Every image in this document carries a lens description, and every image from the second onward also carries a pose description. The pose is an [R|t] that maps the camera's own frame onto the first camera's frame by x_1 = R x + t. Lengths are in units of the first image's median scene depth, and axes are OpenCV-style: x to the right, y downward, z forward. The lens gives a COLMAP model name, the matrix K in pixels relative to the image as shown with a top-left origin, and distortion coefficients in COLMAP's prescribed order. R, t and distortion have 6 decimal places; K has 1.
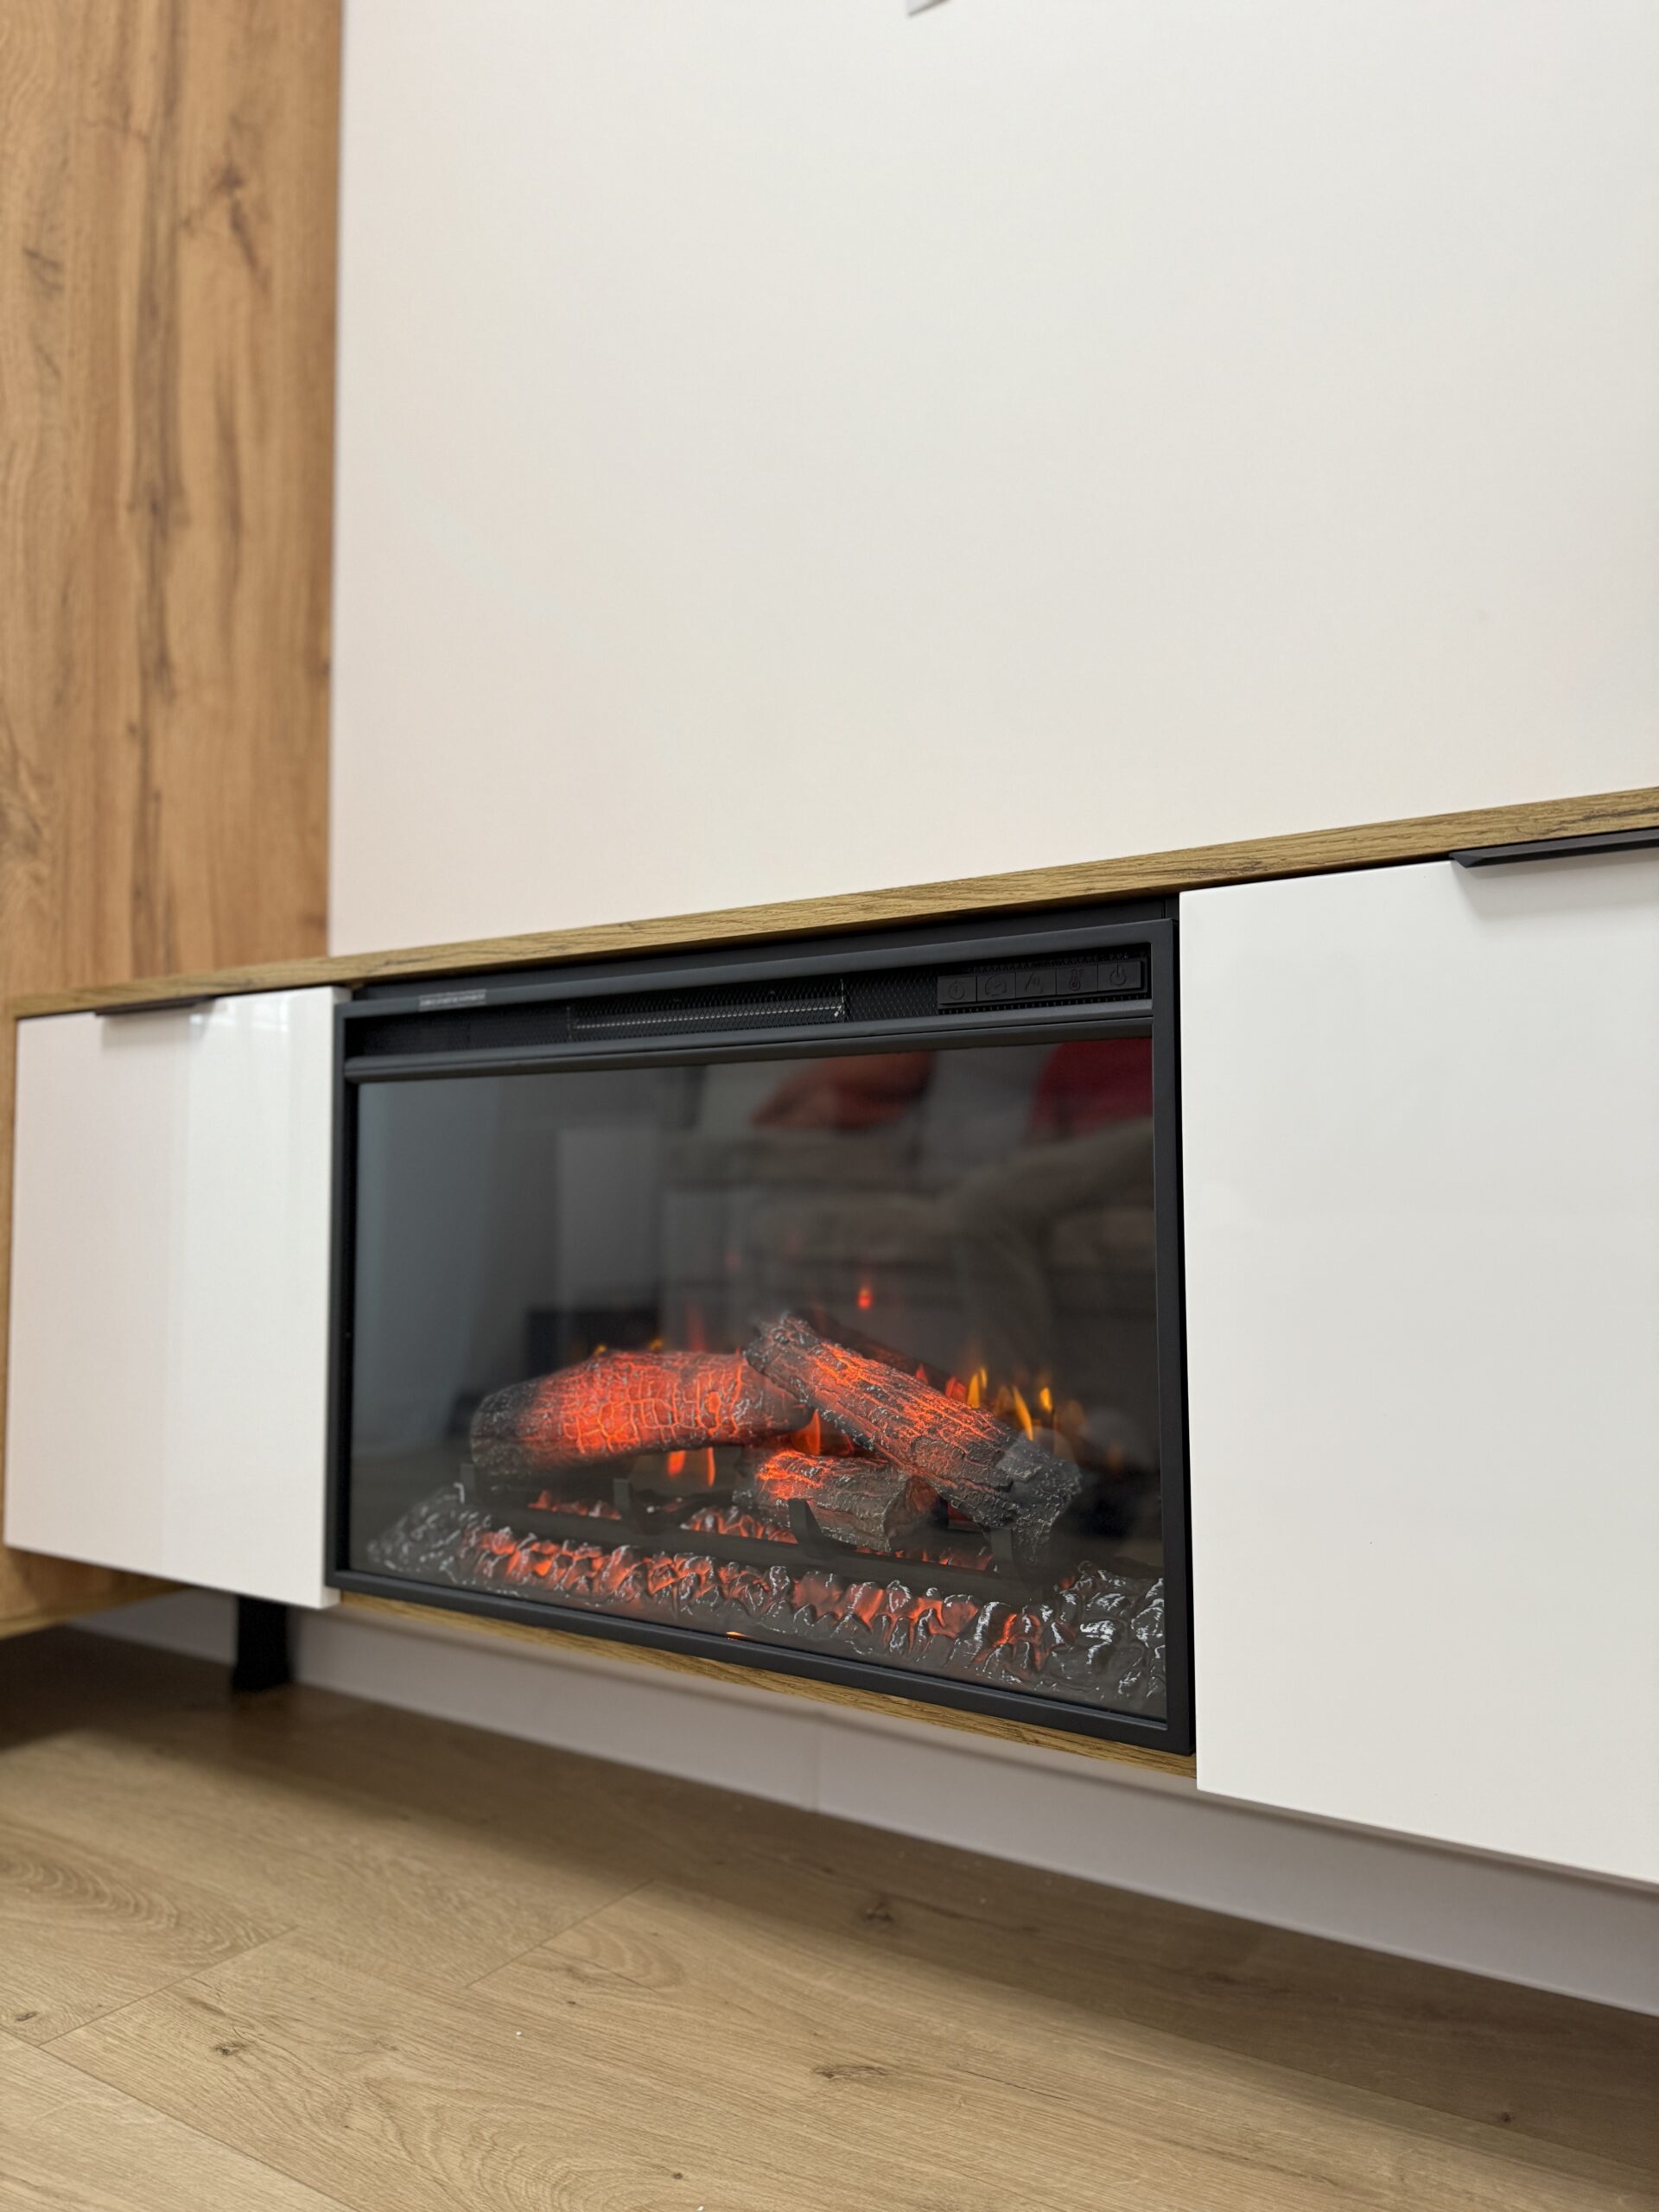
lens RADIAL K [[1565.0, 0, 861.1], [0, 1565.0, 1119.2], [0, 0, 1]] dist [0.079274, -0.103953]
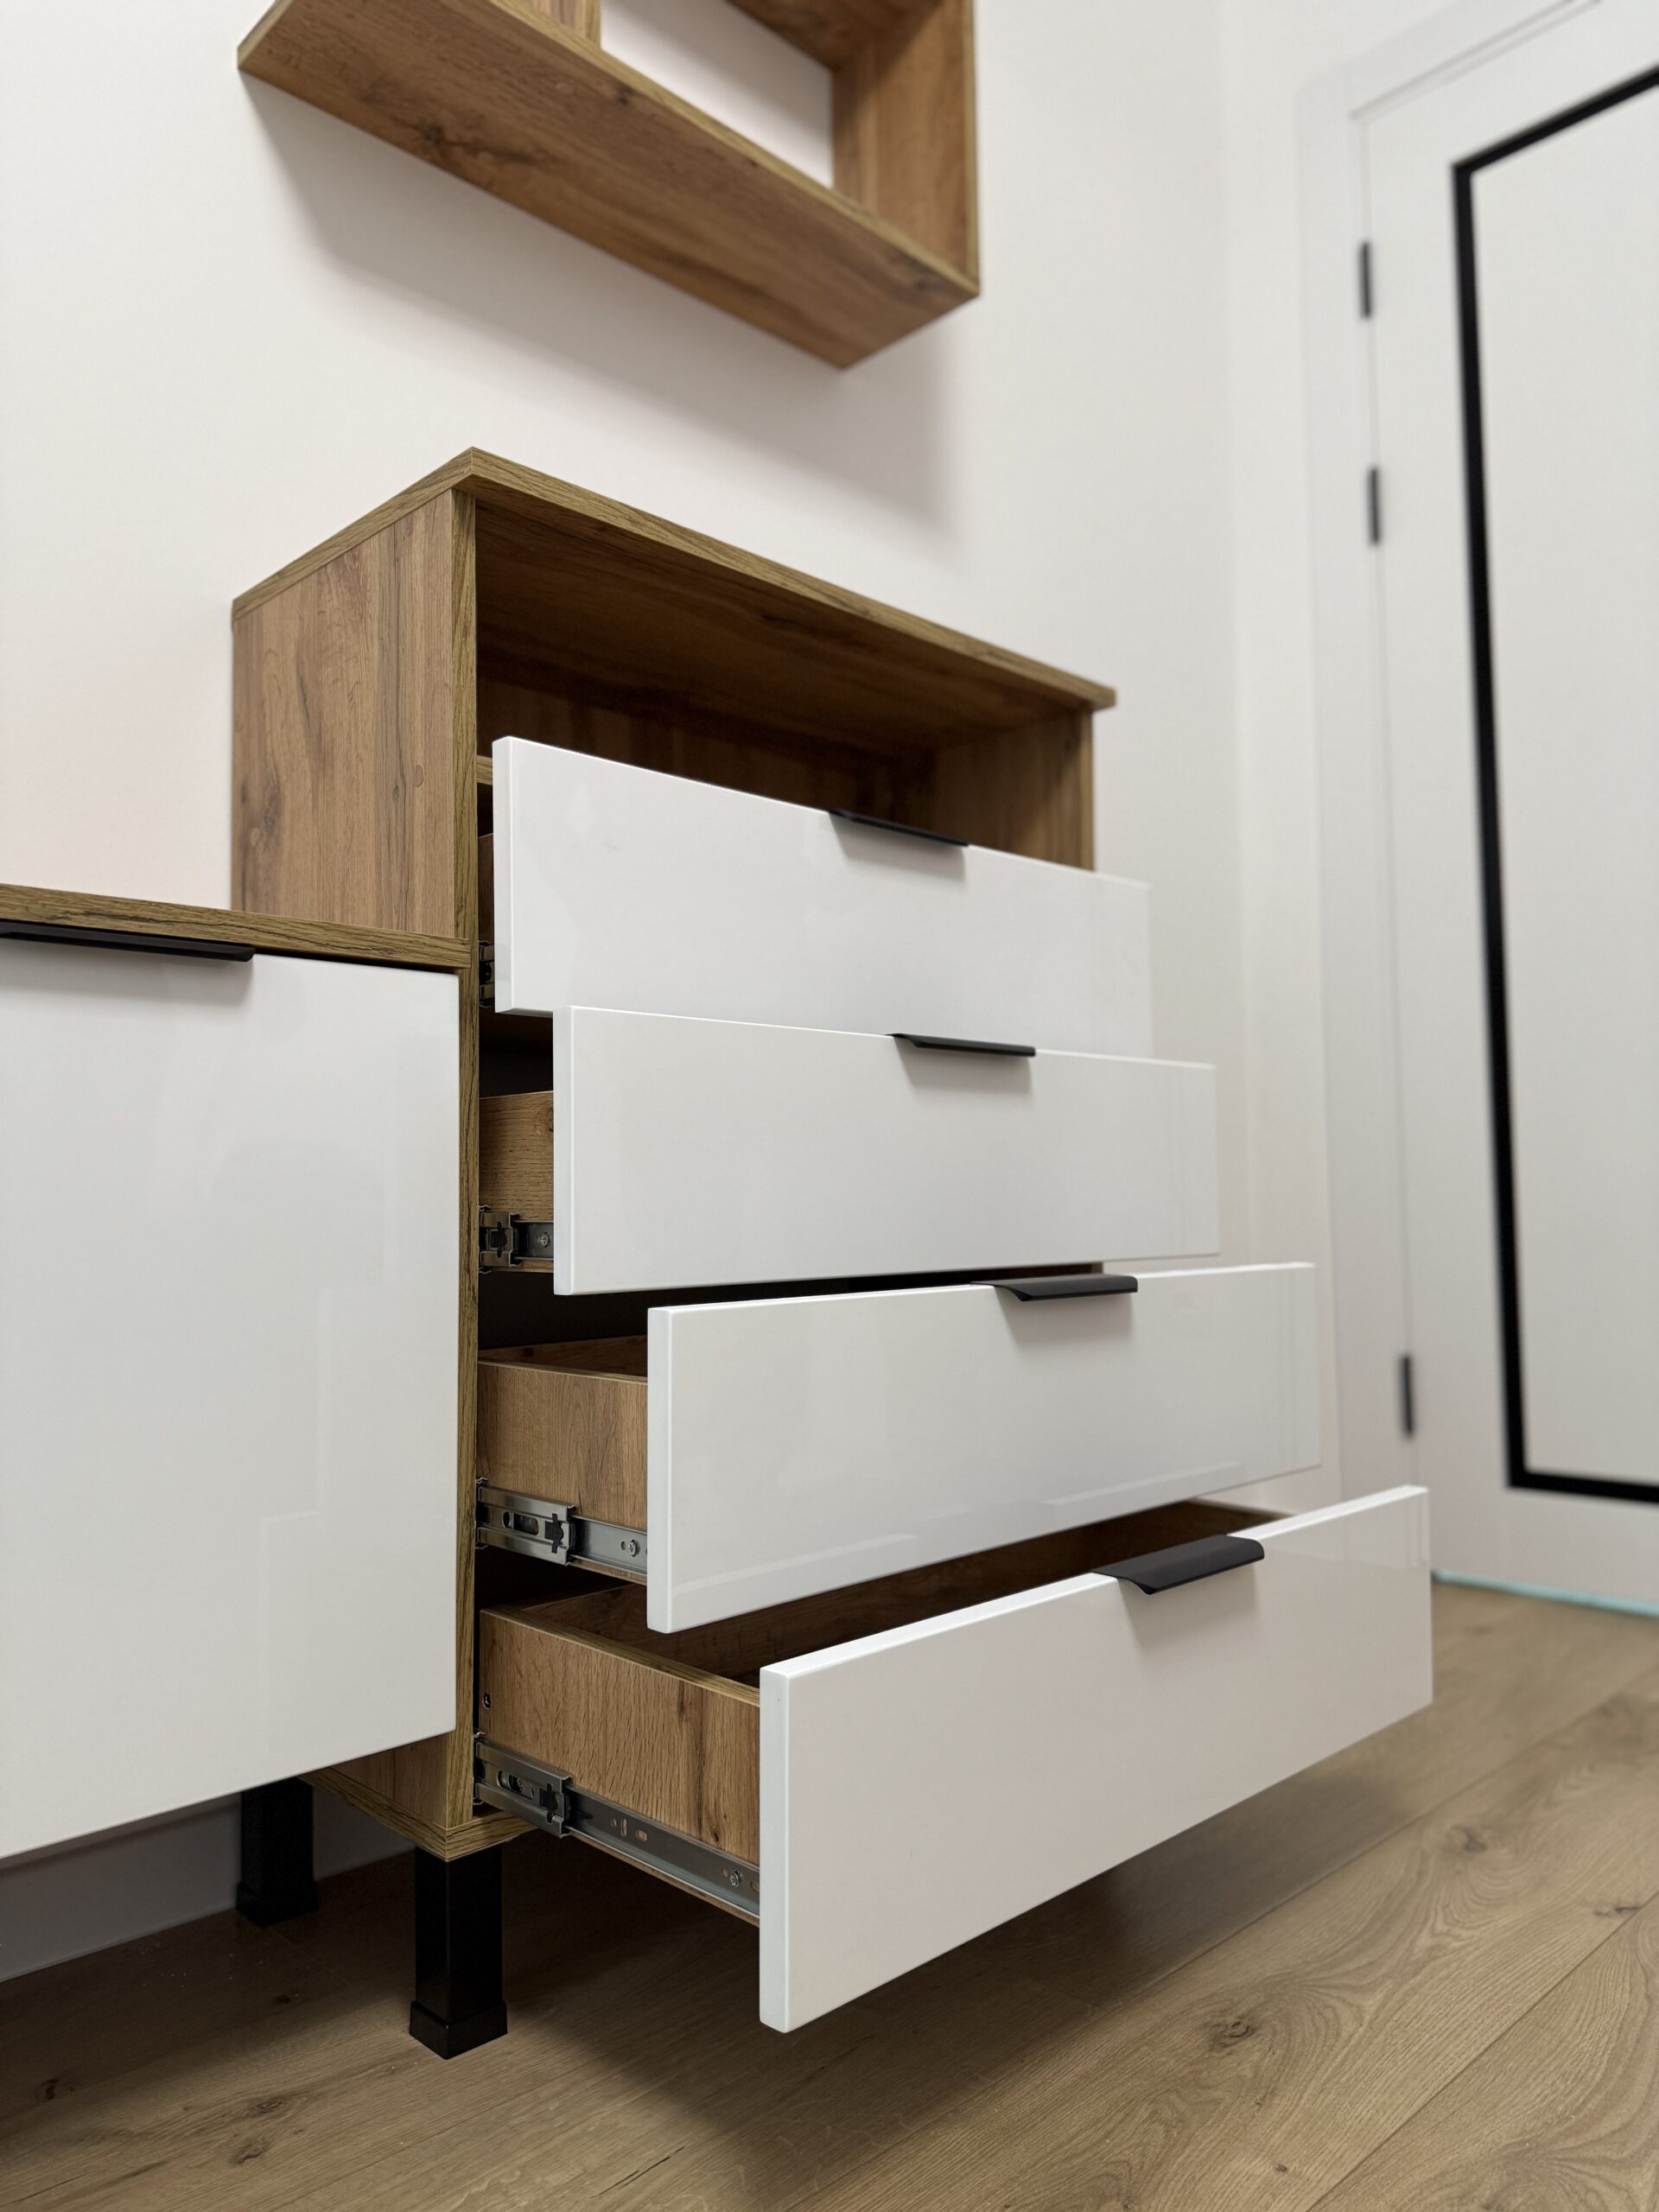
lens RADIAL K [[1570.3, 0, 818.2], [0, 1570.3, 1107.0], [0, 0, 1]] dist [0.034506, -0.046262]
pose [[0.234560, 0.050492, 0.970790, -0.322683], [-0.037570, 0.998375, -0.042849, -0.013706], [-0.971375, -0.026422, 0.236076, 0.136106]]
